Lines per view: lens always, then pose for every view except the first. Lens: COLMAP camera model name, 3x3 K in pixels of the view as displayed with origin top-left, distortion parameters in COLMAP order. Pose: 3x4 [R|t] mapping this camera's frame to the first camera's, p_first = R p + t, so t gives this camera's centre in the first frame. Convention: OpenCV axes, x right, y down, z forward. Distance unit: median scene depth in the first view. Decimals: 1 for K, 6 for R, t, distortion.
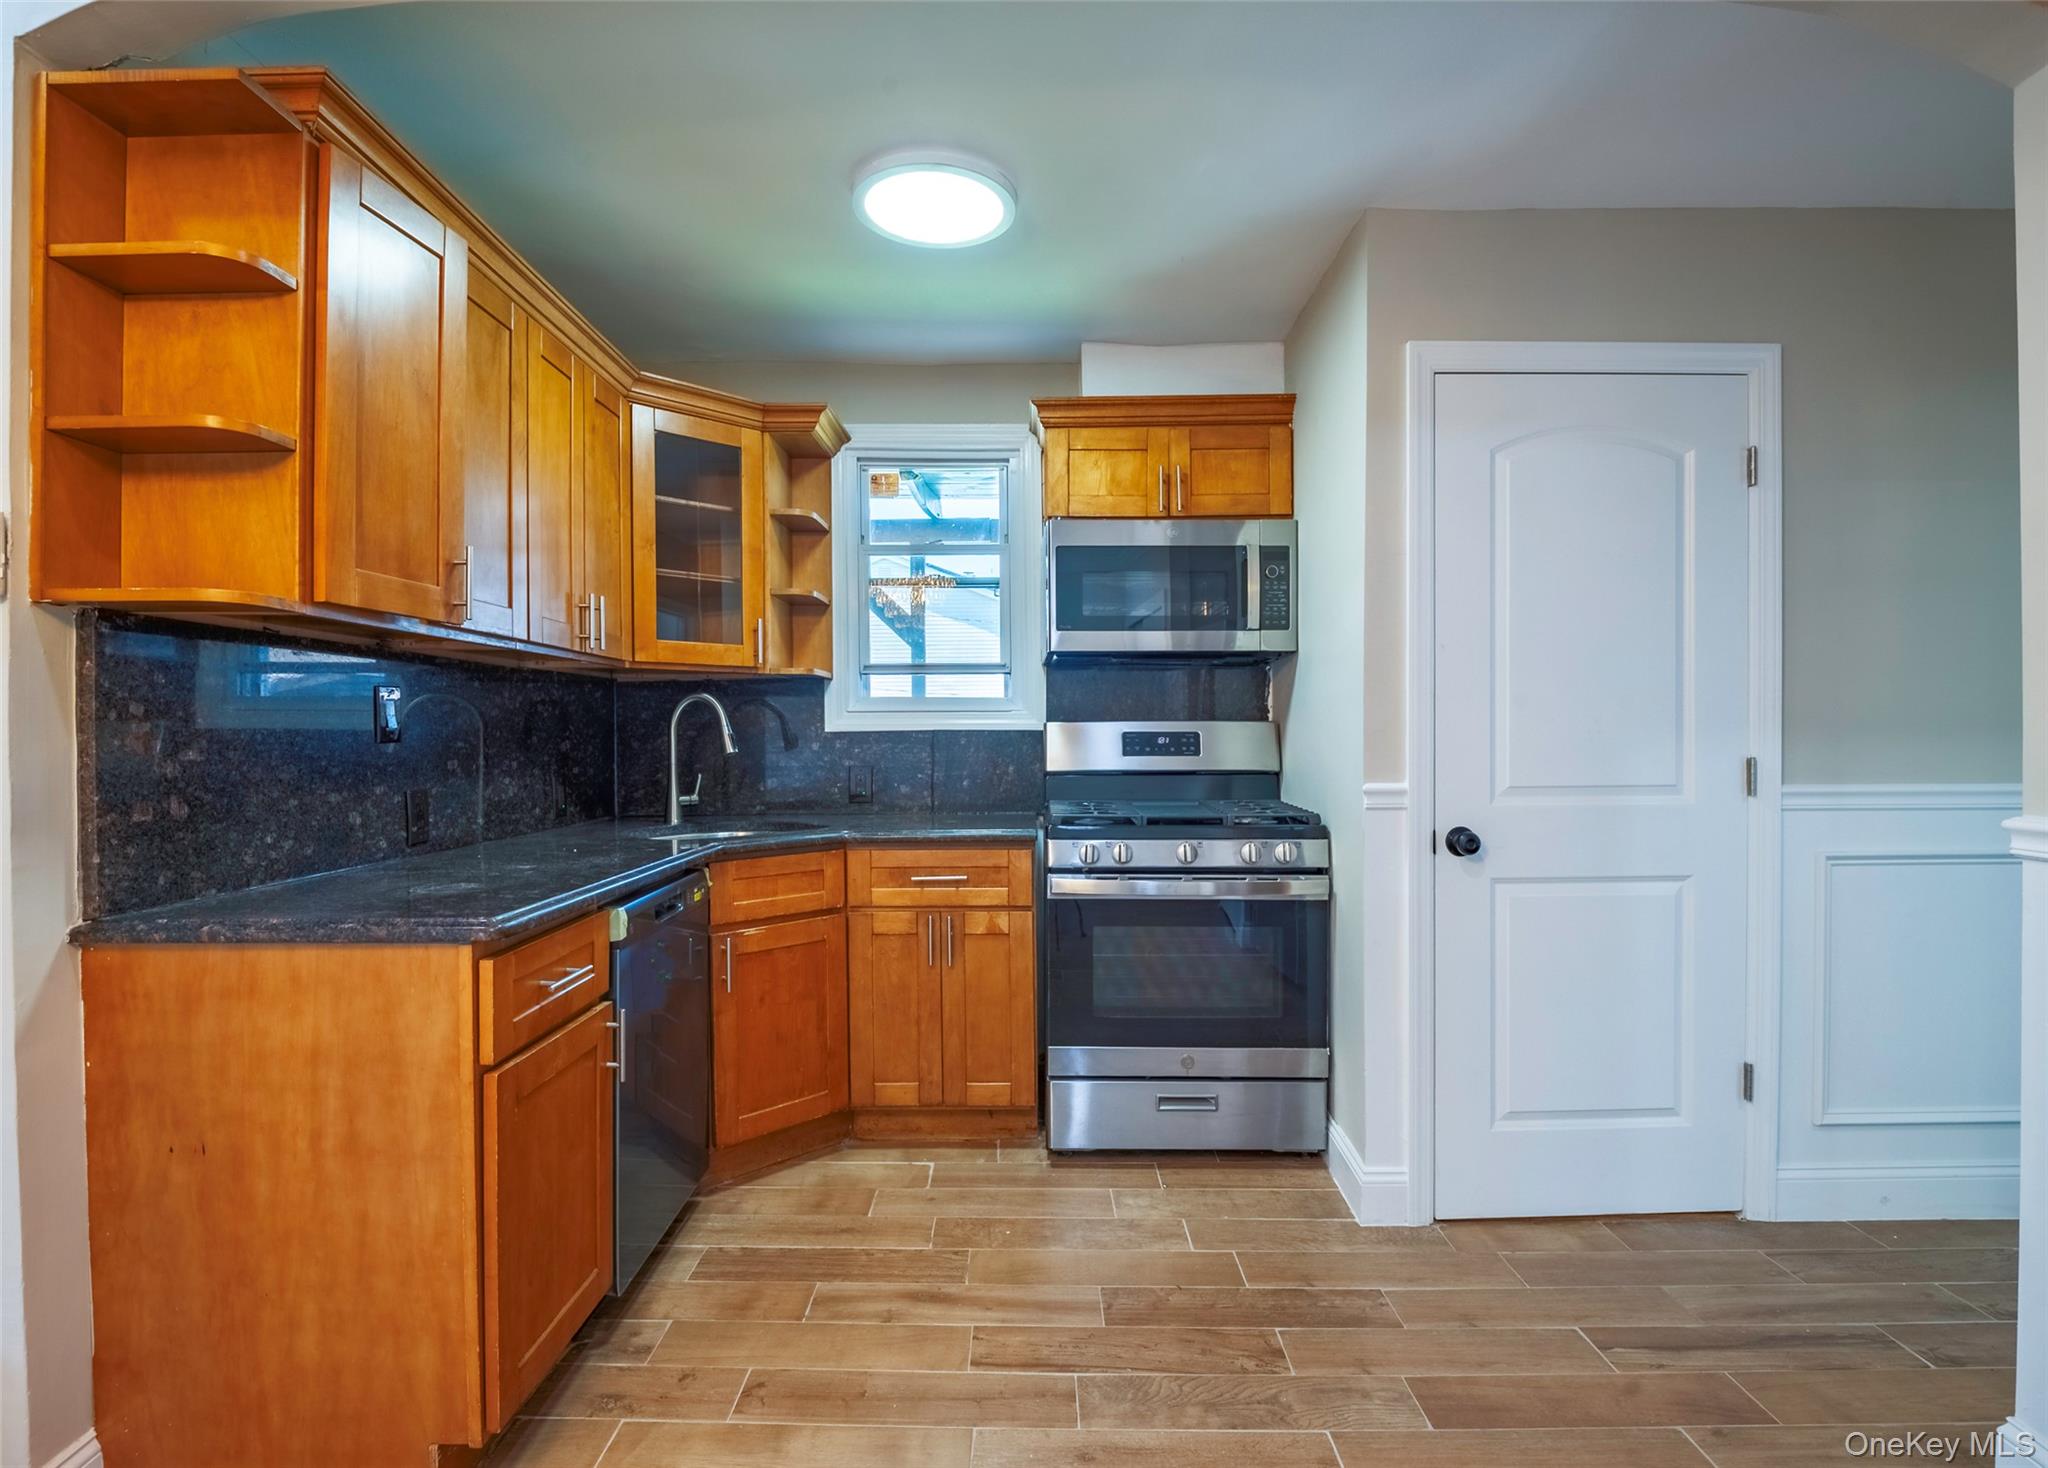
lens RADIAL K [[1052.6, 0, 1008.2], [0, 1052.6, 749.9], [0, 0, 1]] dist [-0.011721, -0.005100]
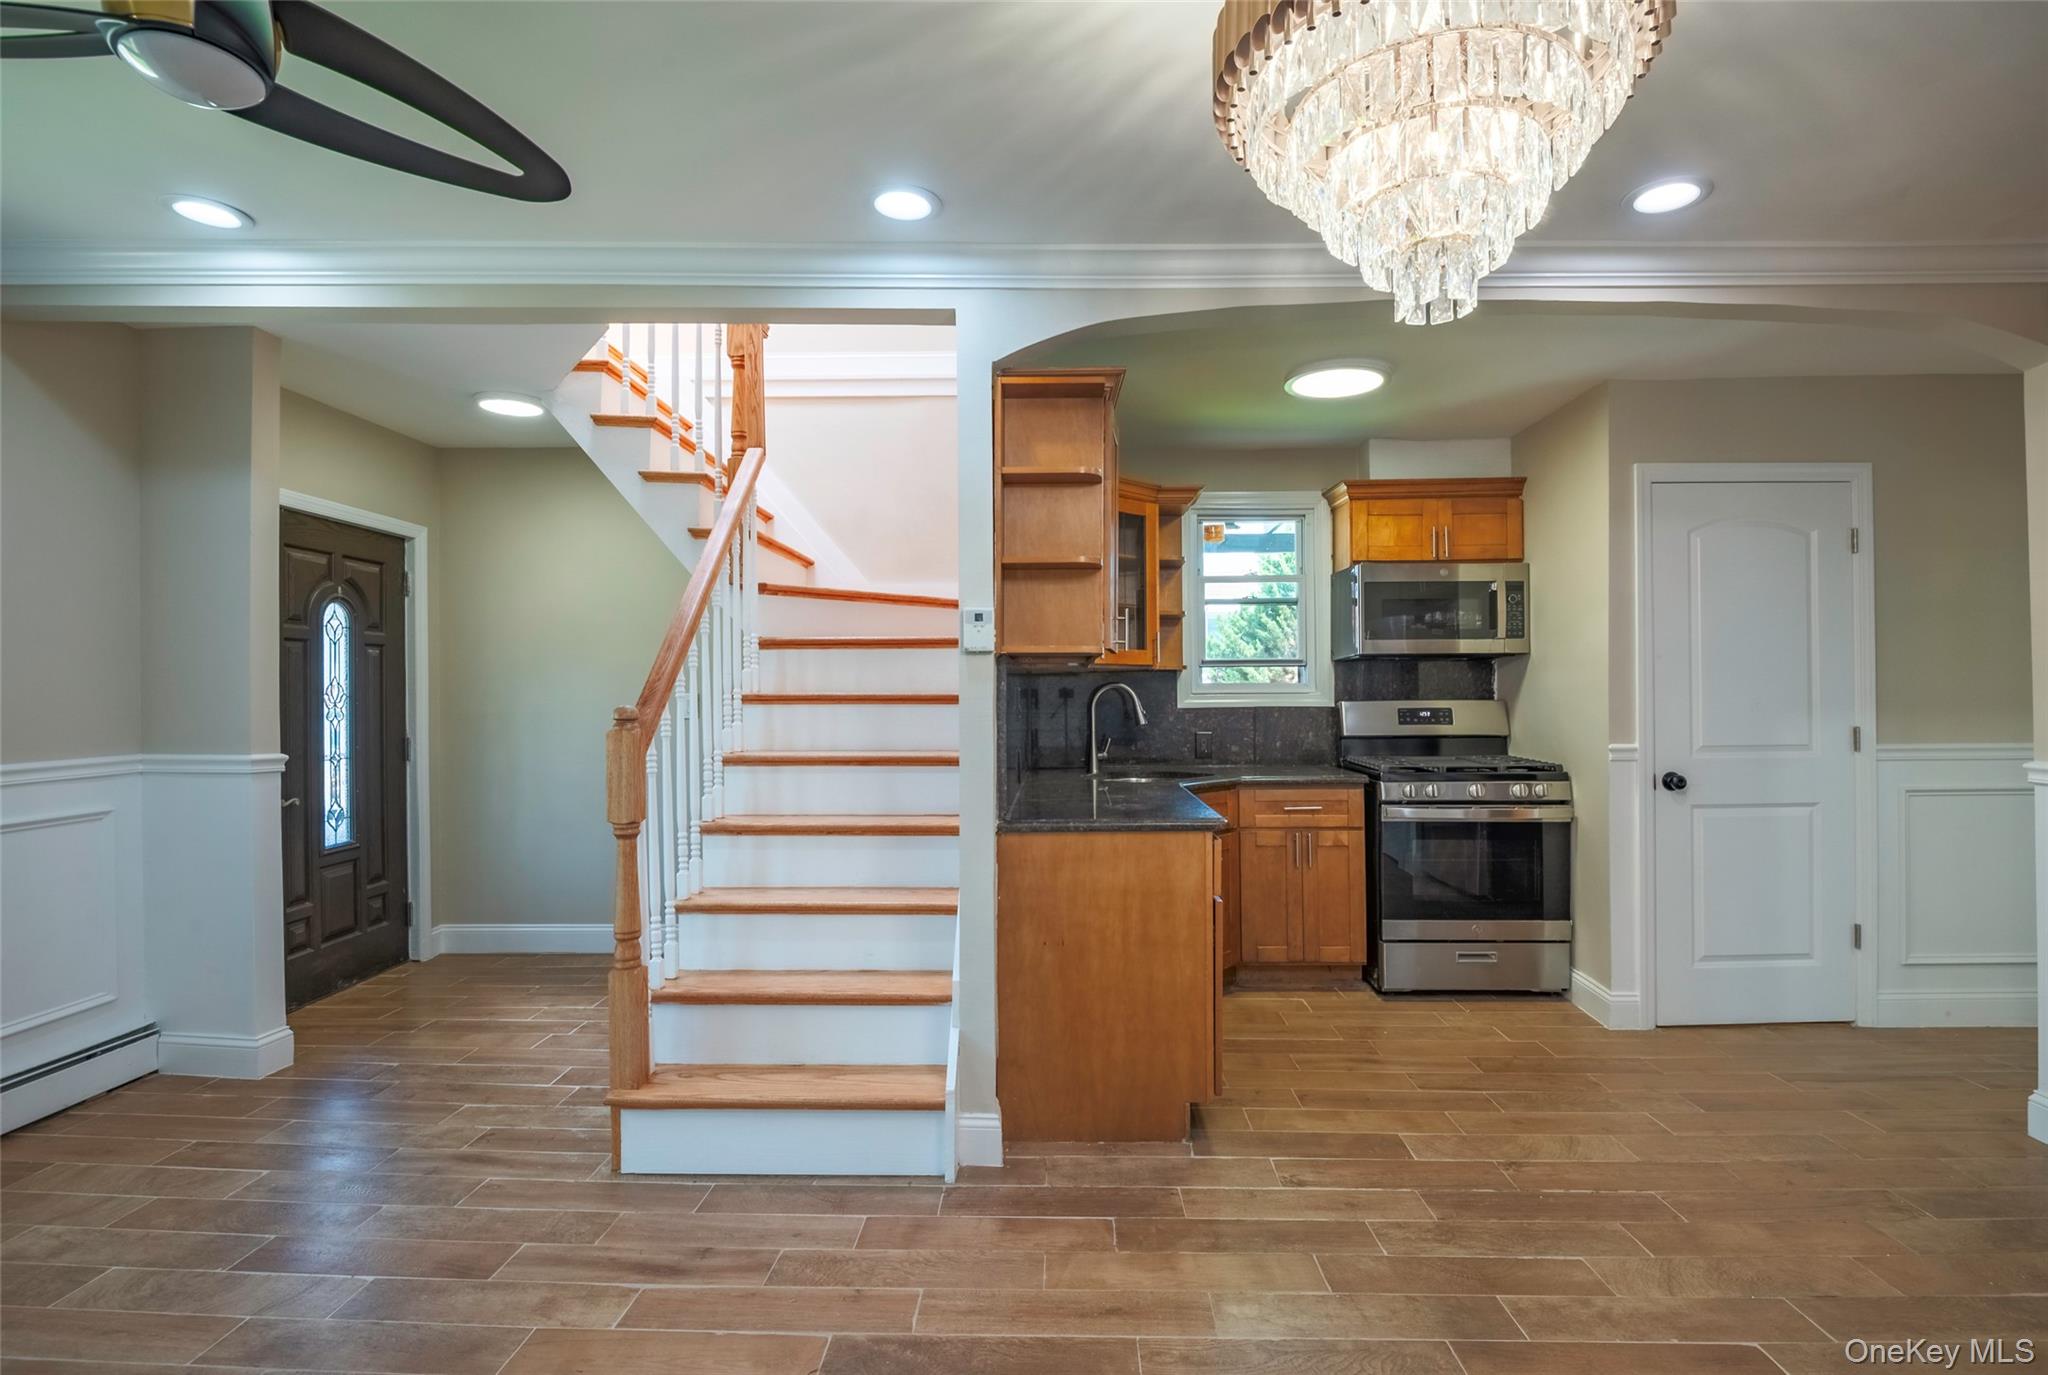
lens RADIAL K [[1005.4, 0, 1029.4], [0, 1005.4, 690.0], [0, 0, 1]] dist [-0.015799, -0.003409]
pose [[0.999818, -0.003234, -0.018806, -0.492070], [0.002857, 0.999795, -0.020048, -0.021148], [0.018867, 0.019991, 0.999622, -0.501235]]
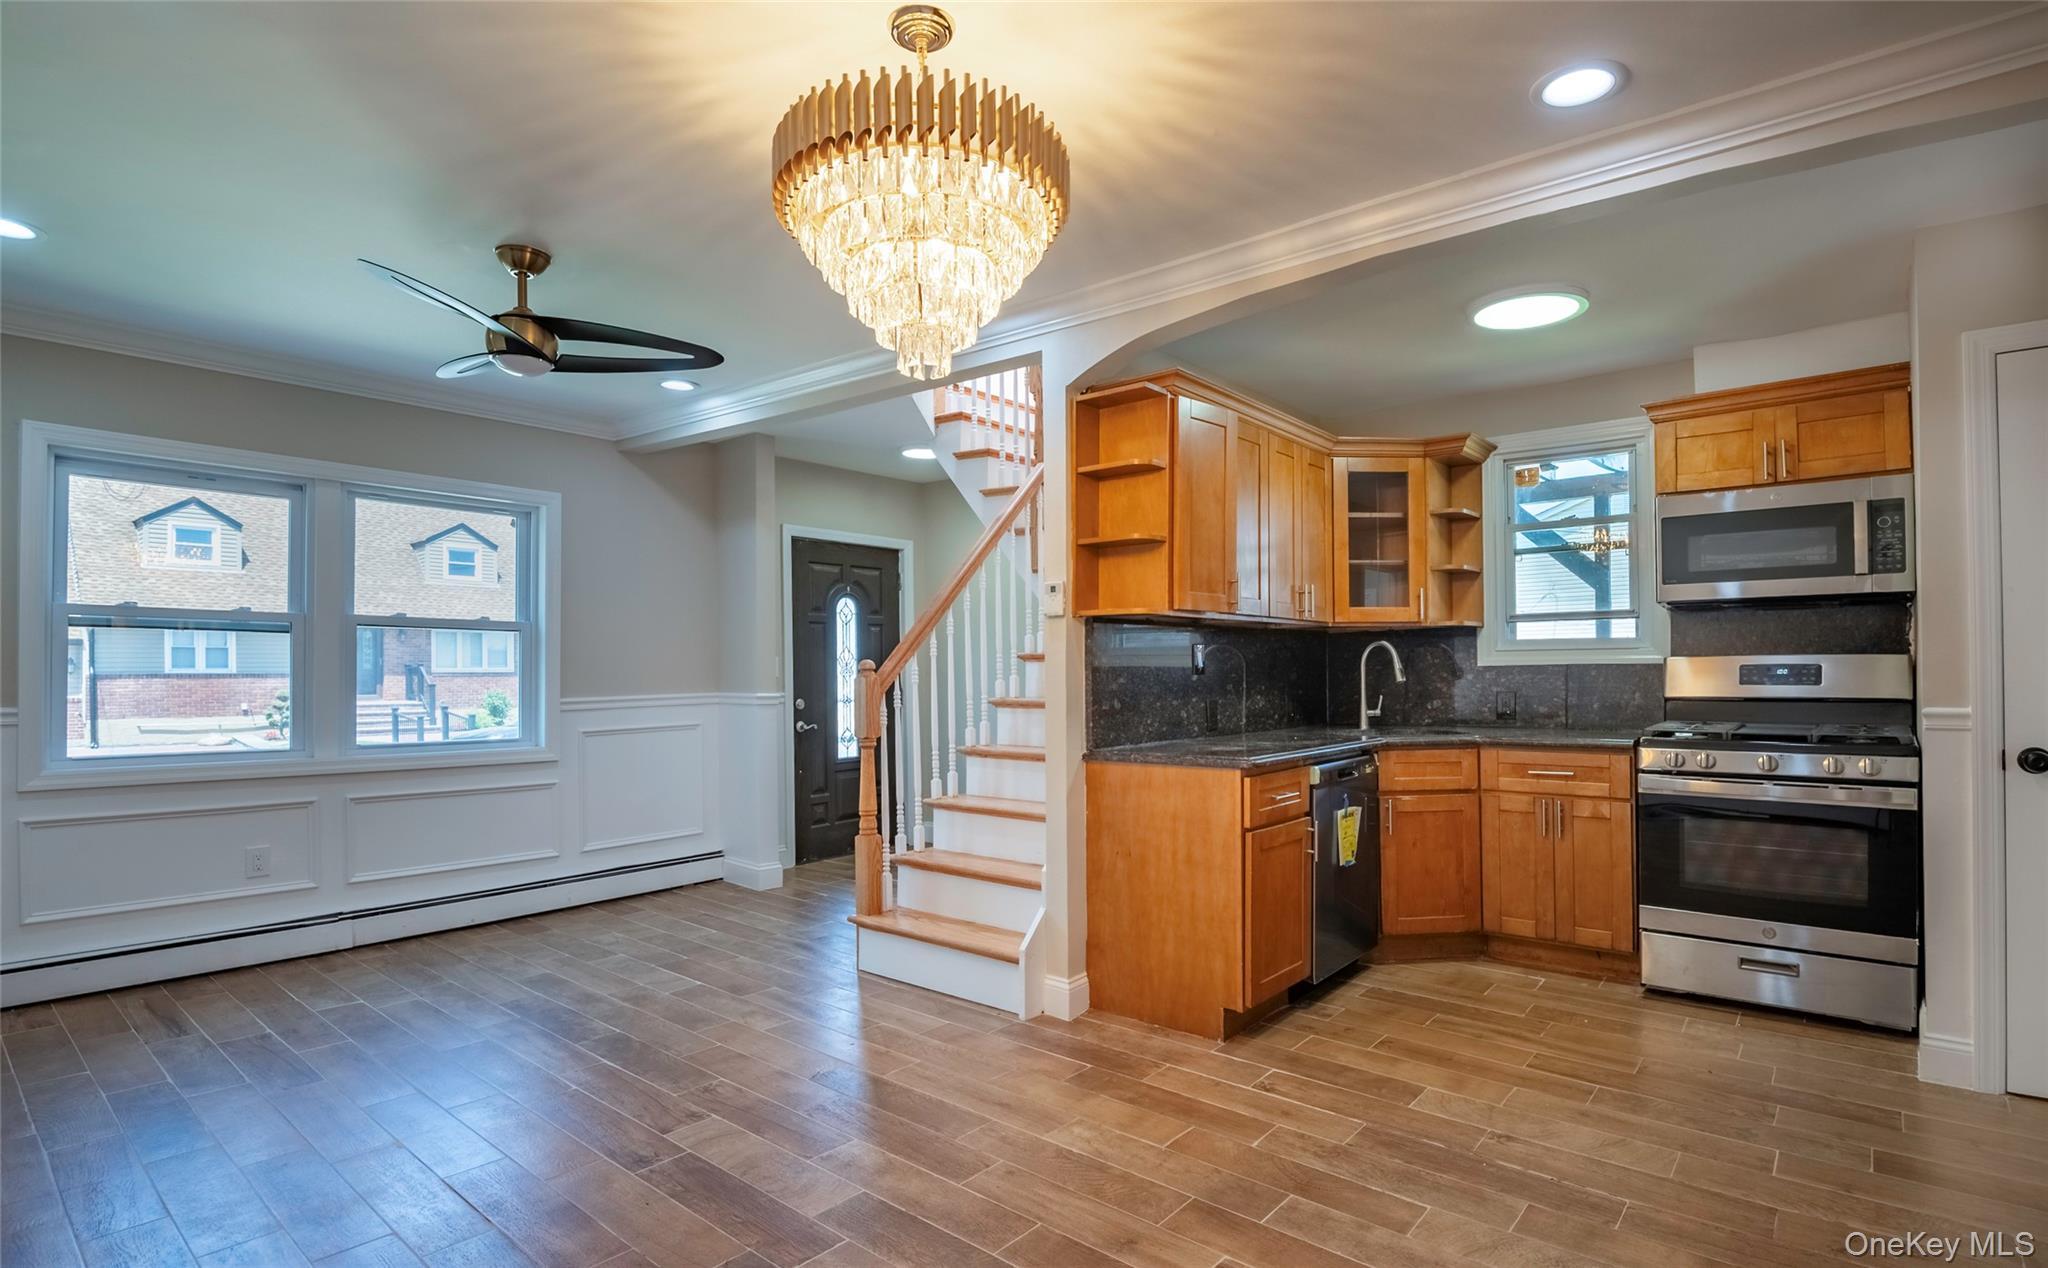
lens RADIAL K [[989.3, 0, 1012.5], [0, 989.3, 669.1], [0, 0, 1]] dist [-0.015818, -0.002653]
pose [[0.768153, -0.004776, -0.640249, 0.250621], [-0.003351, 0.999928, -0.011480, 0.004515], [0.640258, 0.010964, 0.768082, -0.503337]]
